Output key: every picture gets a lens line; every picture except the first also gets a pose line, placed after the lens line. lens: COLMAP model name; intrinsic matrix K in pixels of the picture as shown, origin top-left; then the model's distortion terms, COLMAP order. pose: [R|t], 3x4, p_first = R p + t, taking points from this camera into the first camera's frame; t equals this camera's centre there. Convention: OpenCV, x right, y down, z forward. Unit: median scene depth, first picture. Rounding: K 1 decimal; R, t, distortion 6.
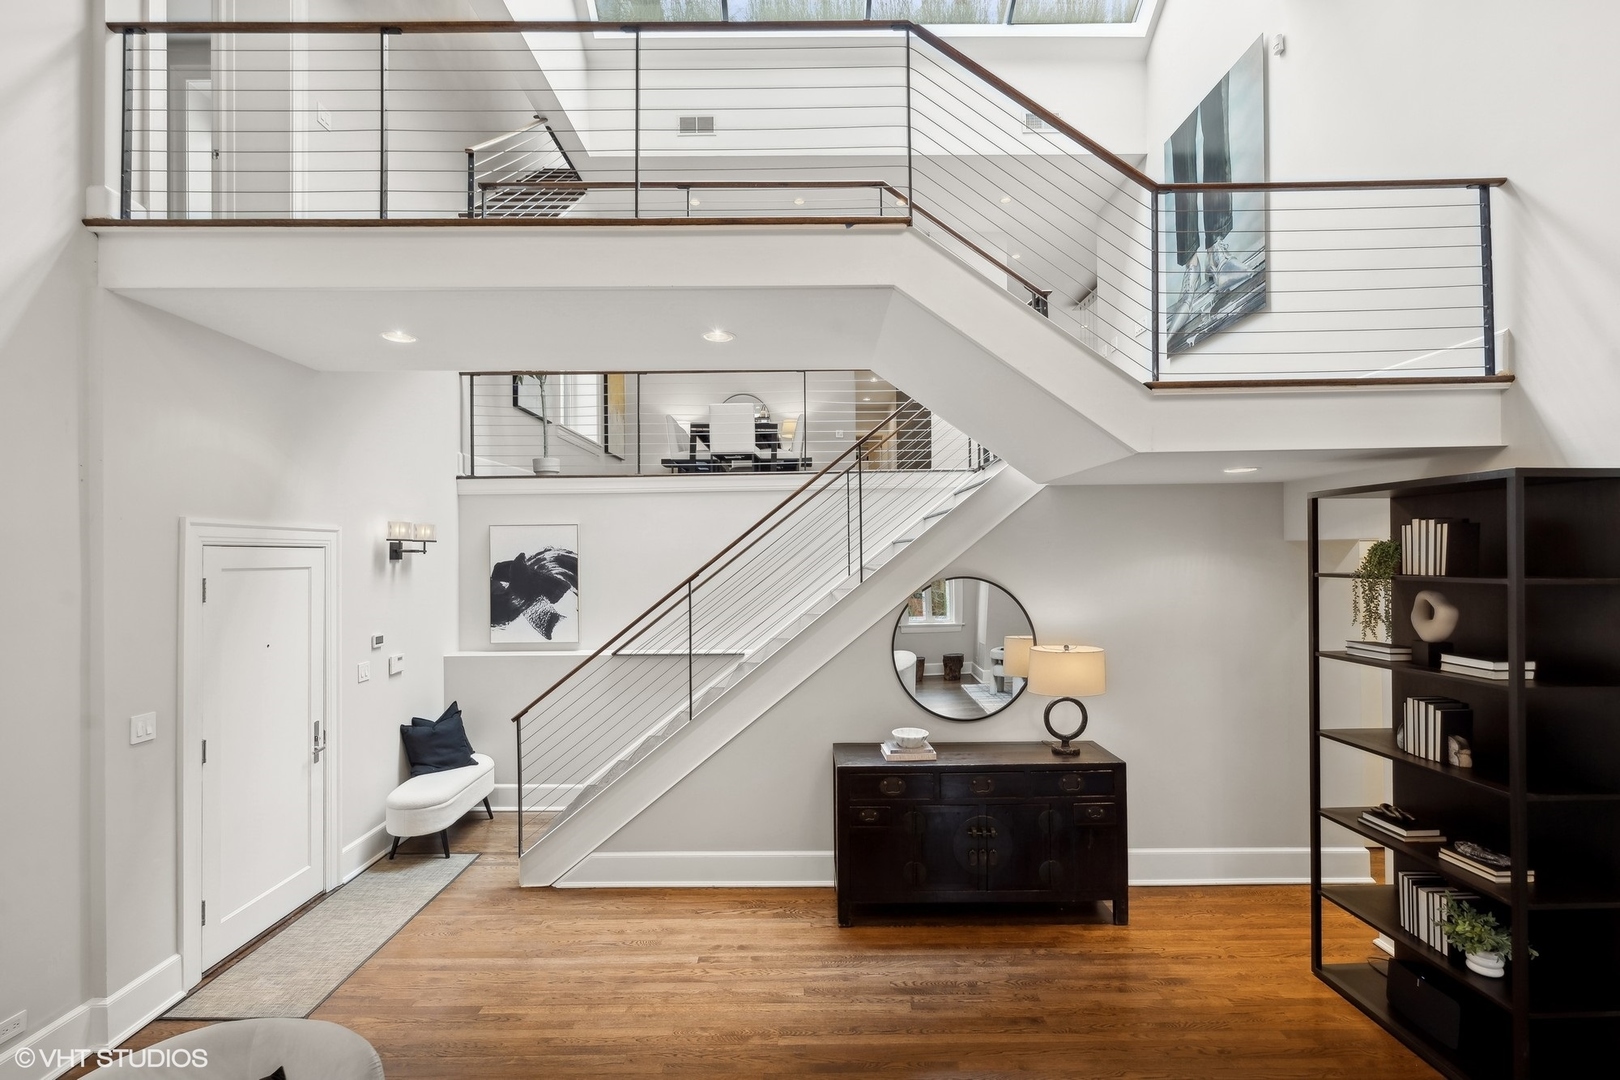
lens RADIAL K [[747.7, 0, 810.0], [0, 747.7, 540.0], [0, 0, 1]] dist [-0.003423, -0.000464]
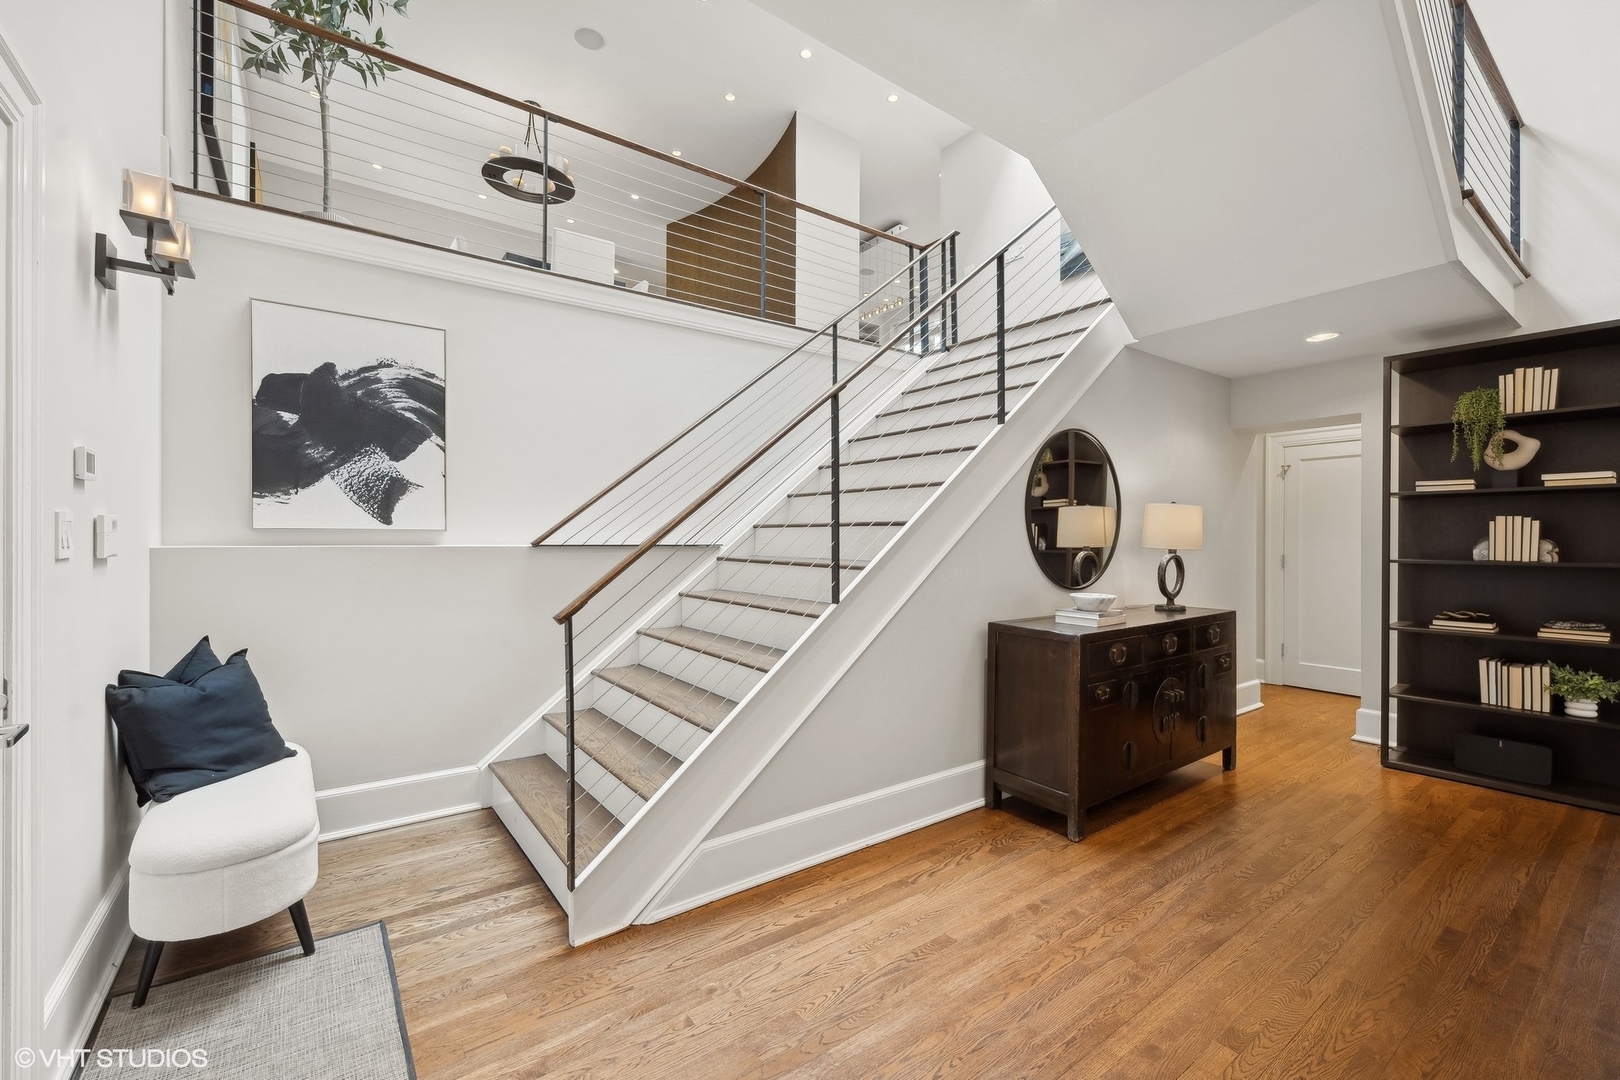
lens RADIAL K [[674.6, 0, 810.0], [0, 674.6, 540.0], [0, 0, 1]] dist [-0.000941, 0.000011]
pose [[0.802487, 0.009117, 0.596600, -0.566777], [-0.018947, 0.999768, 0.010208, 0.191378], [-0.596369, -0.019496, 0.802474, 0.574361]]
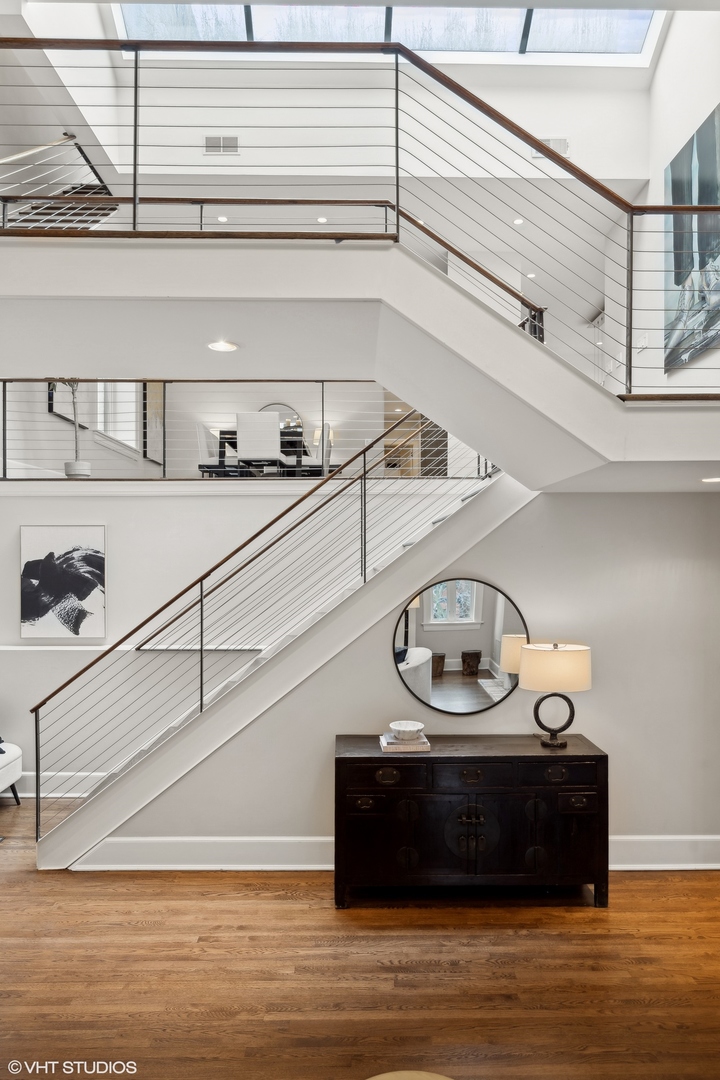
lens RADIAL K [[704.8, 0, 363.8], [0, 704.8, 549.8], [0, 0, 1]] dist [-0.004161, -0.000754]
pose [[0.999875, 0.008573, 0.013271, 0.057413], [-0.008710, 0.999909, 0.010289, 0.000081], [-0.013181, -0.010404, 0.999859, 0.008326]]
